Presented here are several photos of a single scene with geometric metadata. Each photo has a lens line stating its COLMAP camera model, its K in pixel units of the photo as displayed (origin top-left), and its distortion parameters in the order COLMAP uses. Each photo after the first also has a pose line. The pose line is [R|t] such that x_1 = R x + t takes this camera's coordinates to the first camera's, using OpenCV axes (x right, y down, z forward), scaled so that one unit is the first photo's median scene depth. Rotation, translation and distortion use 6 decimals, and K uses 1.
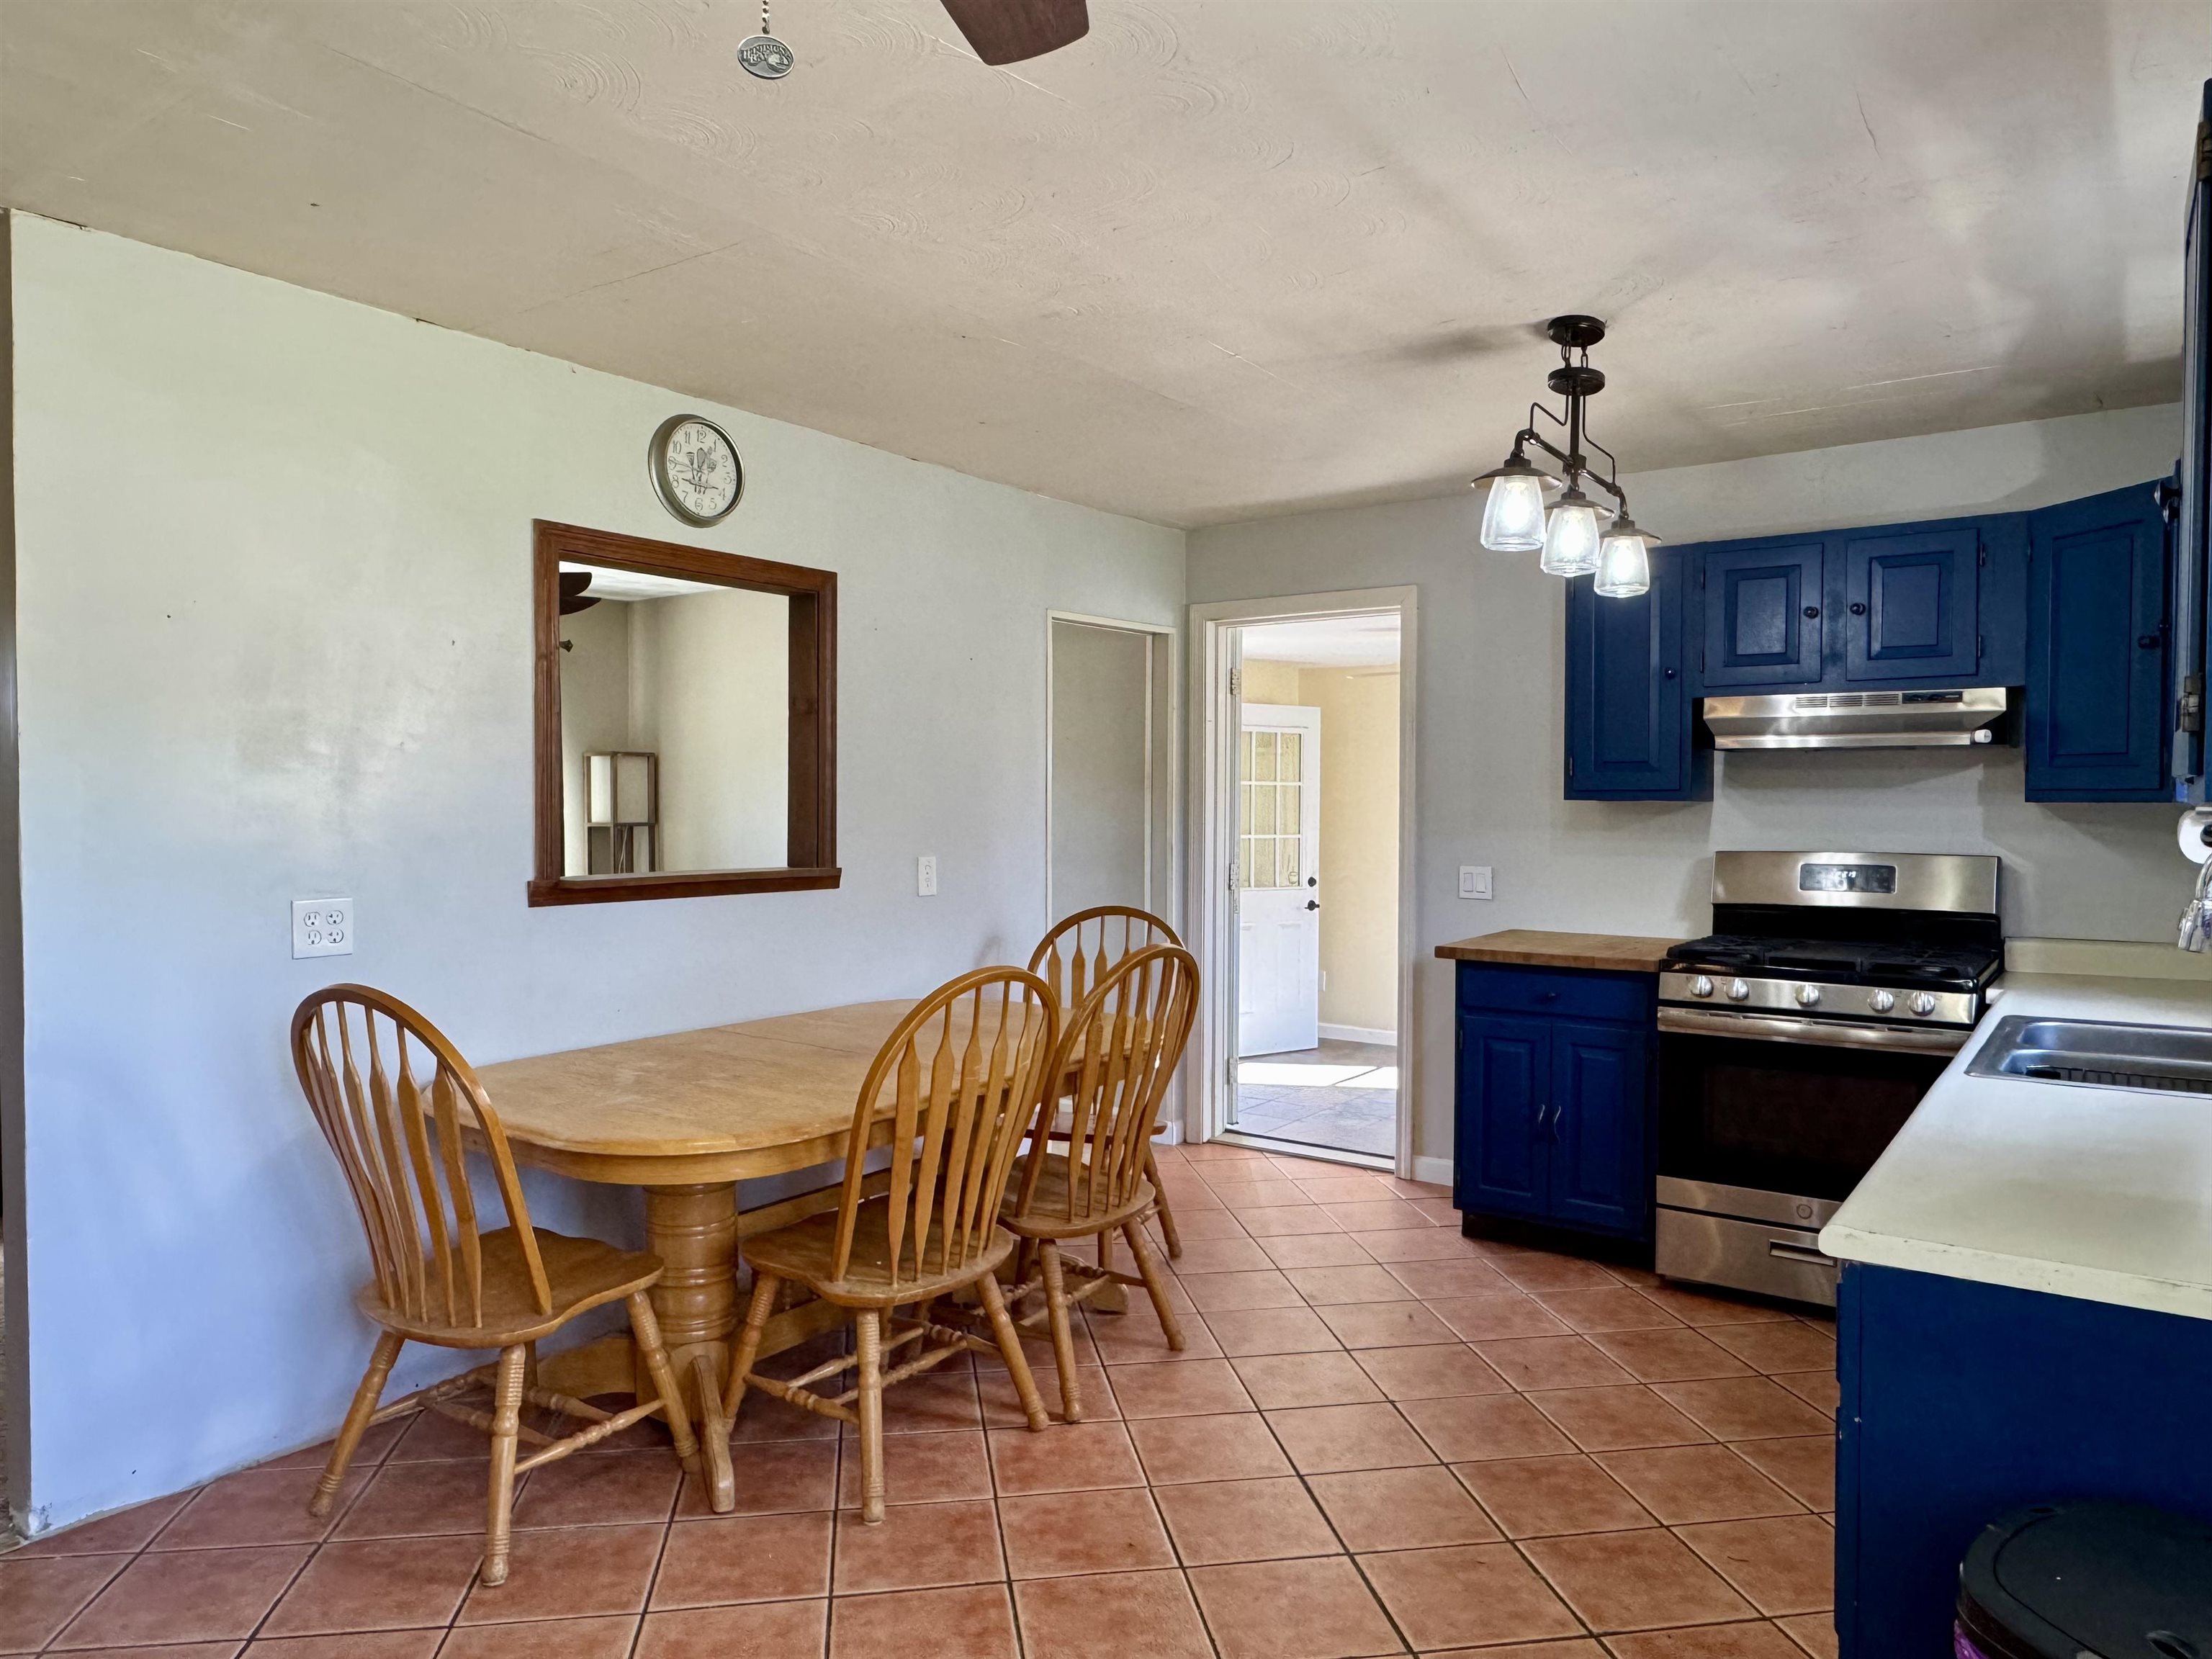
lens RADIAL K [[1444.5, 0, 1103.6], [0, 1444.5, 817.2], [0, 0, 1]] dist [0.003812, 0.003109]
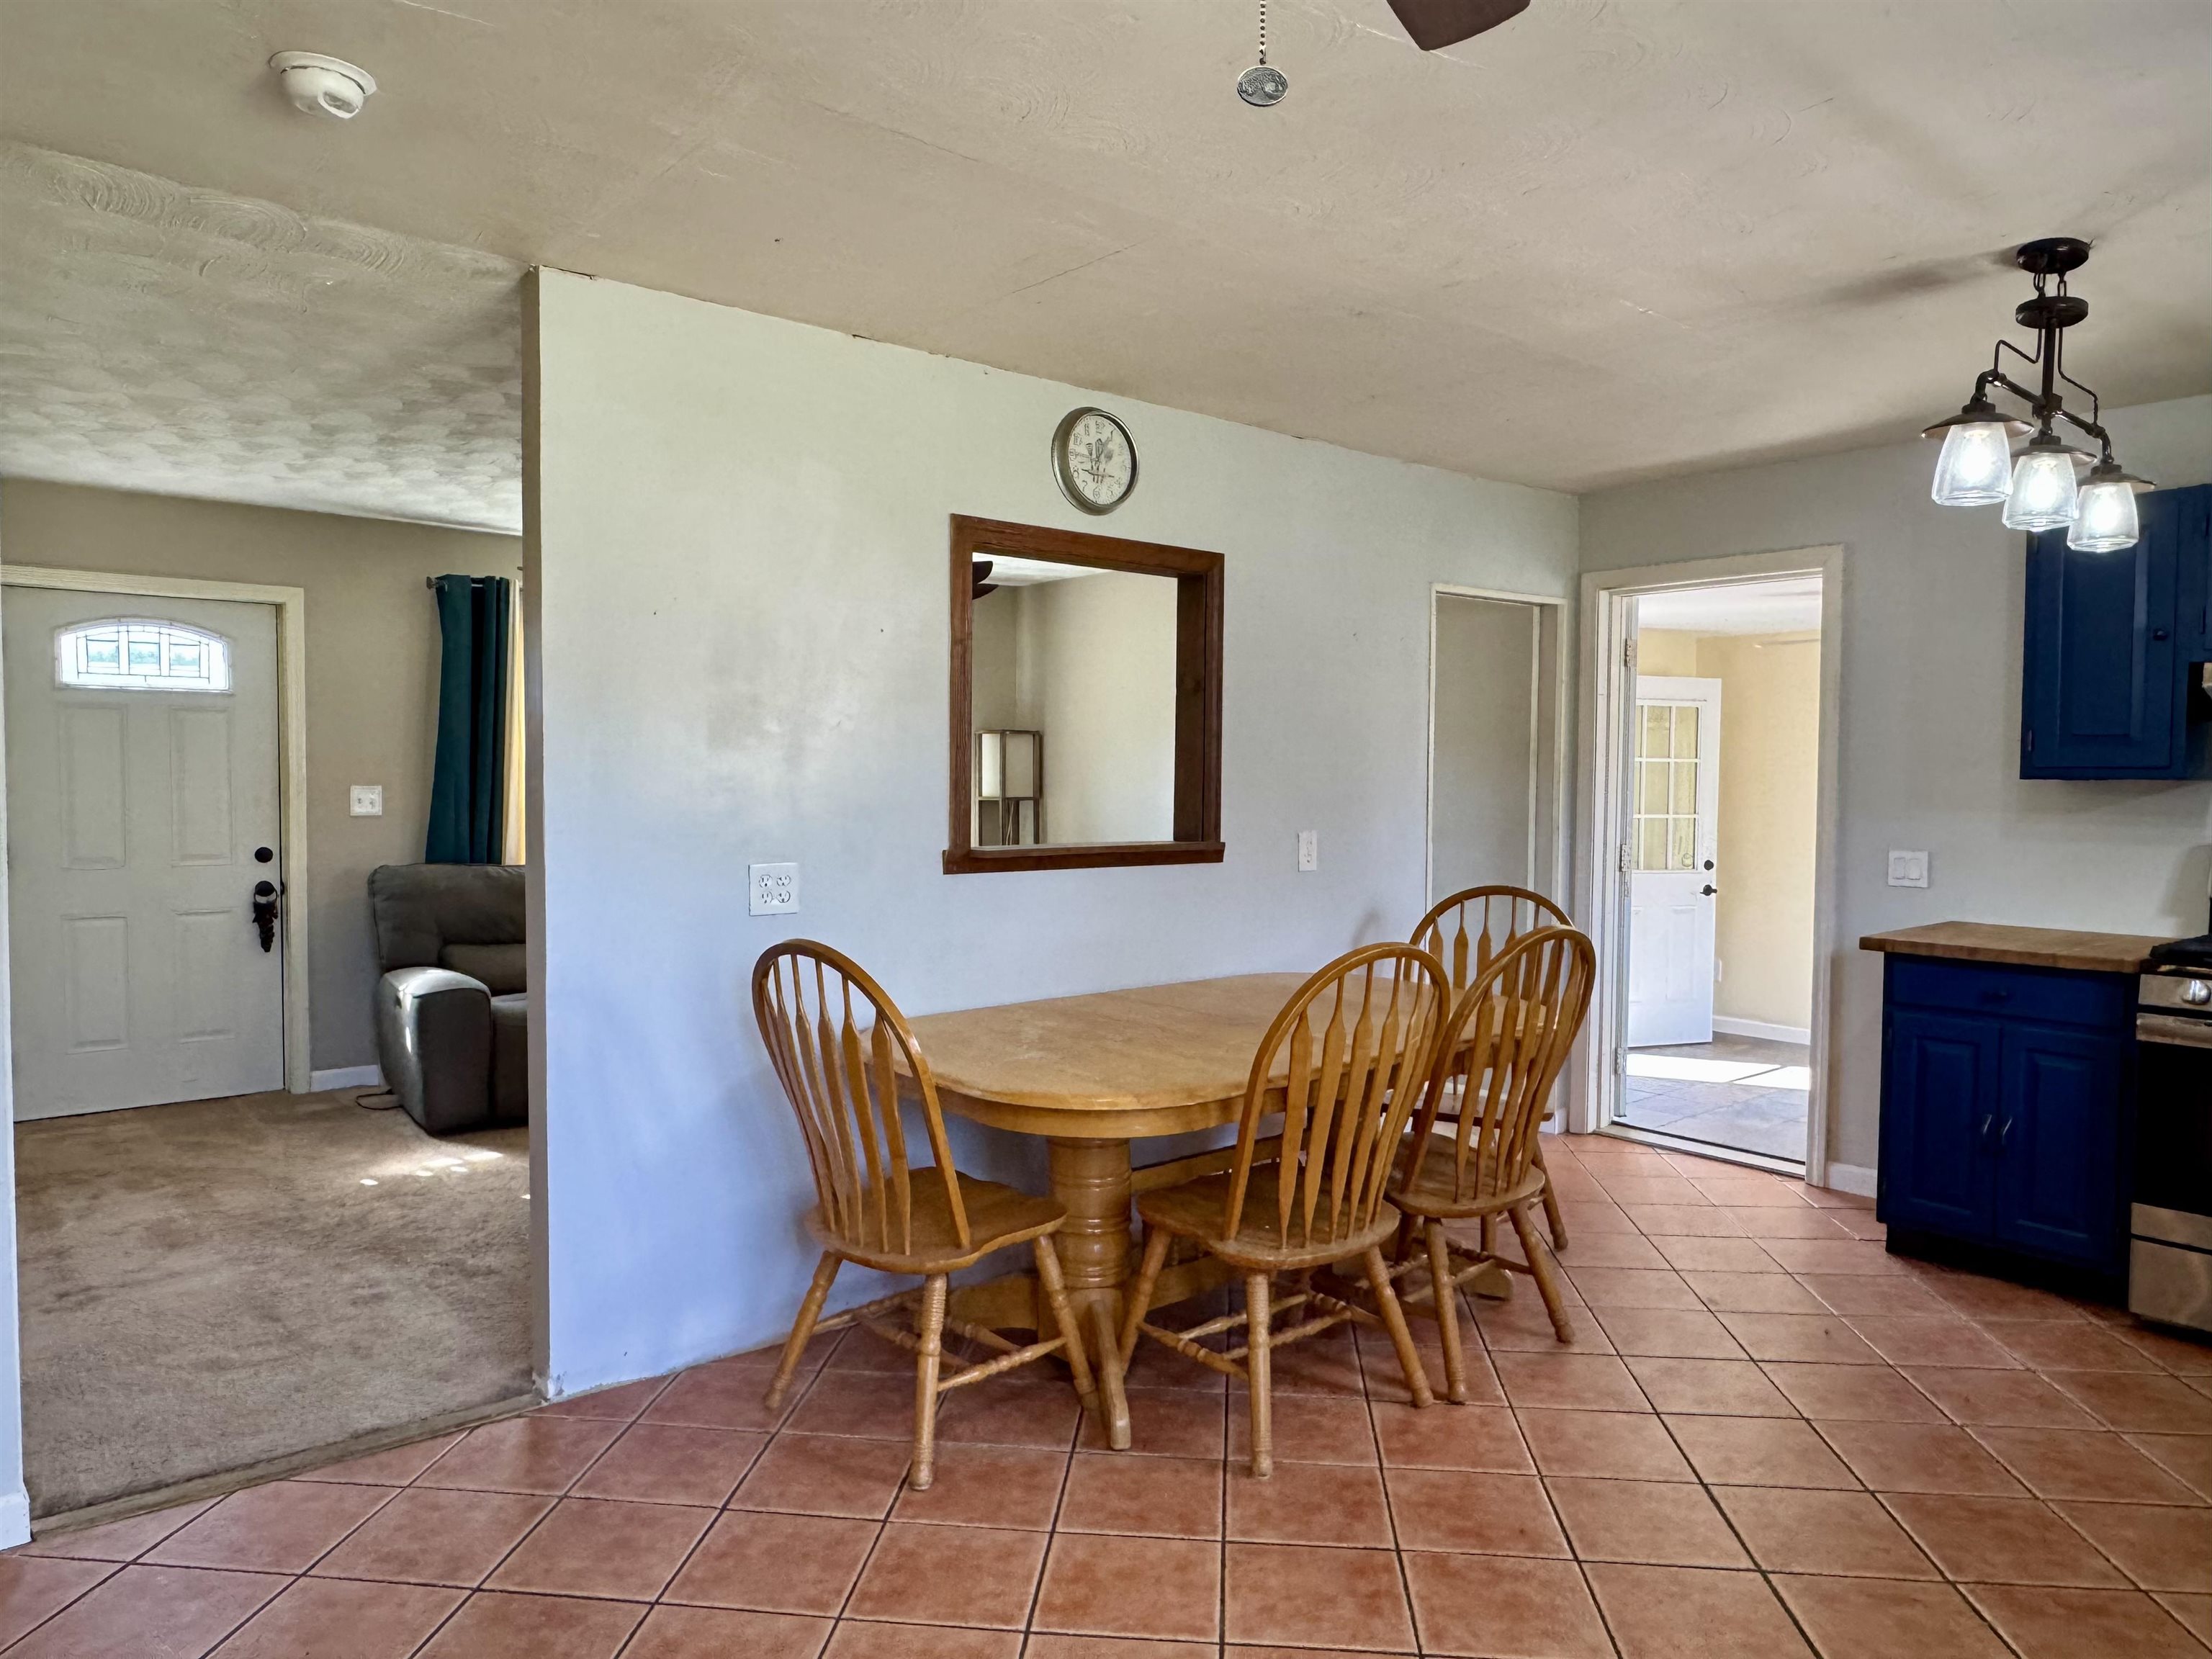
lens RADIAL K [[1444.5, 0, 1103.3], [0, 1444.5, 816.5], [0, 0, 1]] dist [0.003812, 0.003109]
pose [[0.969416, 0.010902, -0.245182, -0.078453], [-0.007001, 0.999835, 0.016777, 0.000789], [0.245324, -0.014548, 0.969332, -0.080324]]
